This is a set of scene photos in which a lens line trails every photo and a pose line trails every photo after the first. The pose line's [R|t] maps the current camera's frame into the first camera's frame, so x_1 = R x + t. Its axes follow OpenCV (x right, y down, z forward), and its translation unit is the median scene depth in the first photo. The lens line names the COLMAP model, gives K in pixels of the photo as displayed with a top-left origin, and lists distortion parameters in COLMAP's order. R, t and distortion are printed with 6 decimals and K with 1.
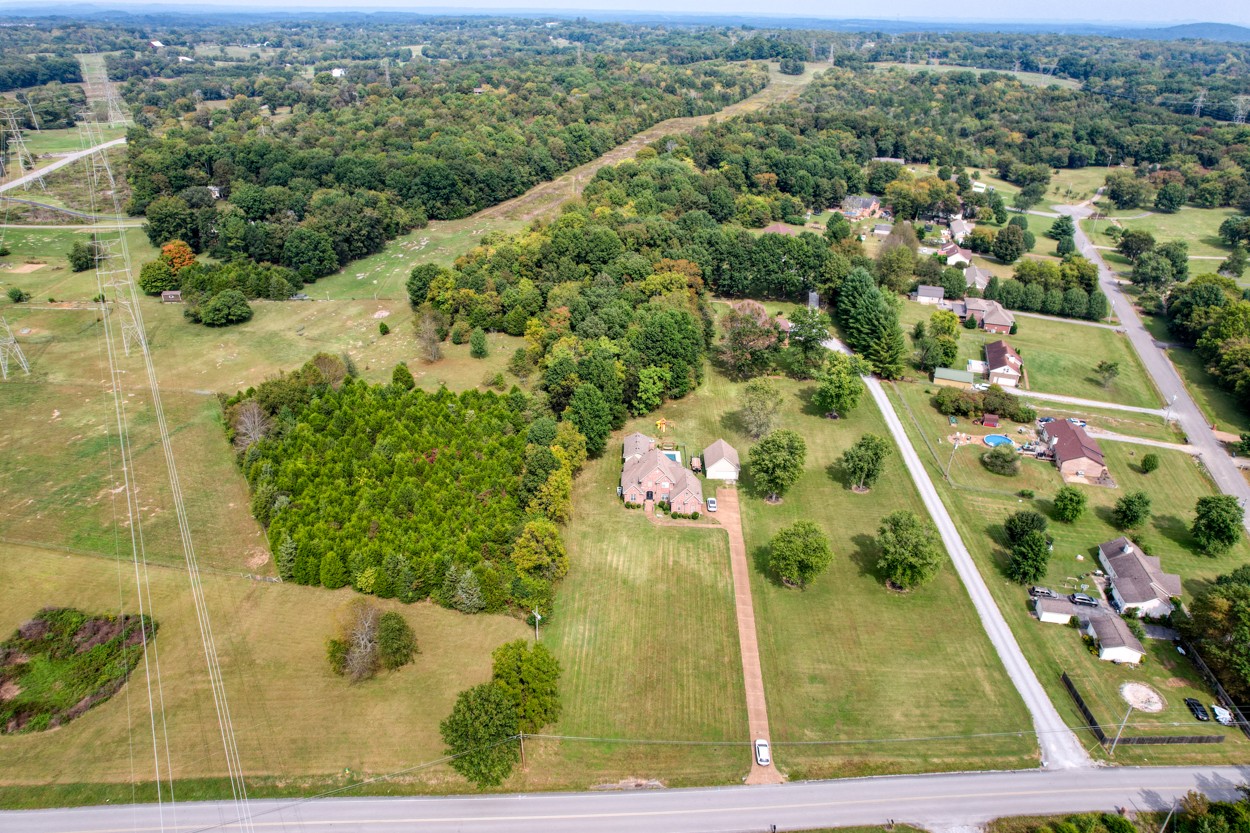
lens RADIAL K [[806.1, 0, 627.7], [0, 806.1, 417.3], [0, 0, 1]] dist [-0.082533, 0.075805]
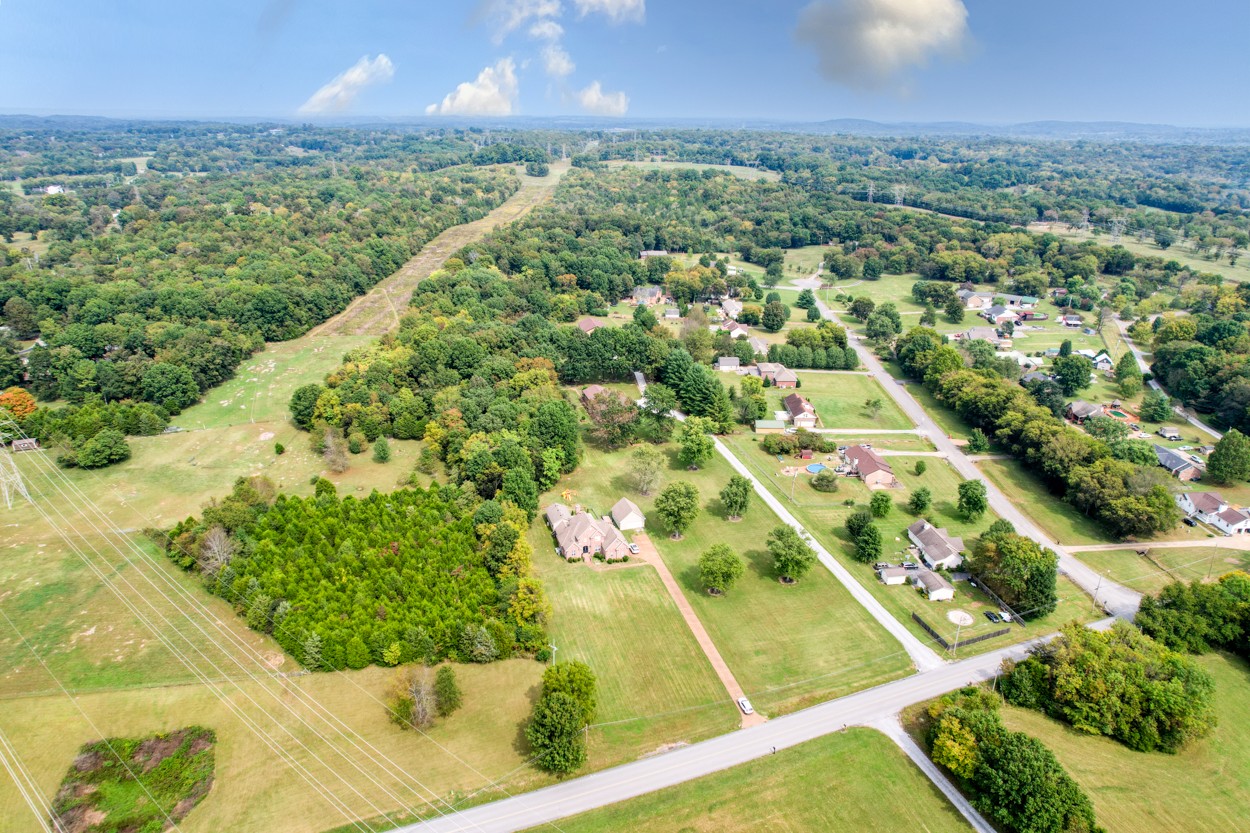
lens RADIAL K [[806.1, 0, 627.7], [0, 806.1, 417.3], [0, 0, 1]] dist [-0.082533, 0.075805]
pose [[0.946083, -0.121817, 0.300147, -0.164185], [0.152244, 0.985094, -0.080075, 0.003717], [-0.285919, 0.121453, 0.950526, -0.137431]]
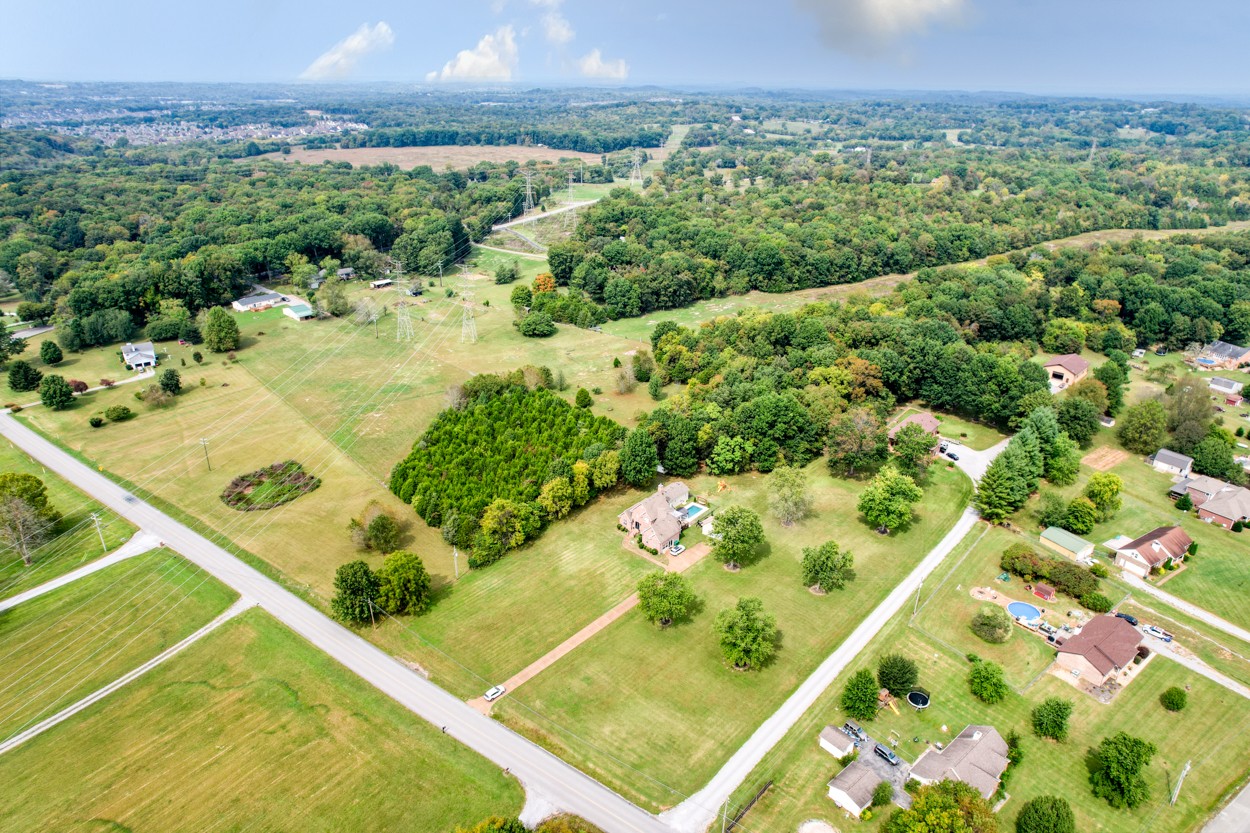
lens RADIAL K [[806.1, 0, 627.7], [0, 806.1, 417.3], [0, 0, 1]] dist [-0.082533, 0.075805]
pose [[0.773937, 0.243902, -0.584409, 0.442438], [-0.289709, 0.956985, 0.015731, -0.048577], [0.563108, 0.157134, 0.811307, -0.017969]]
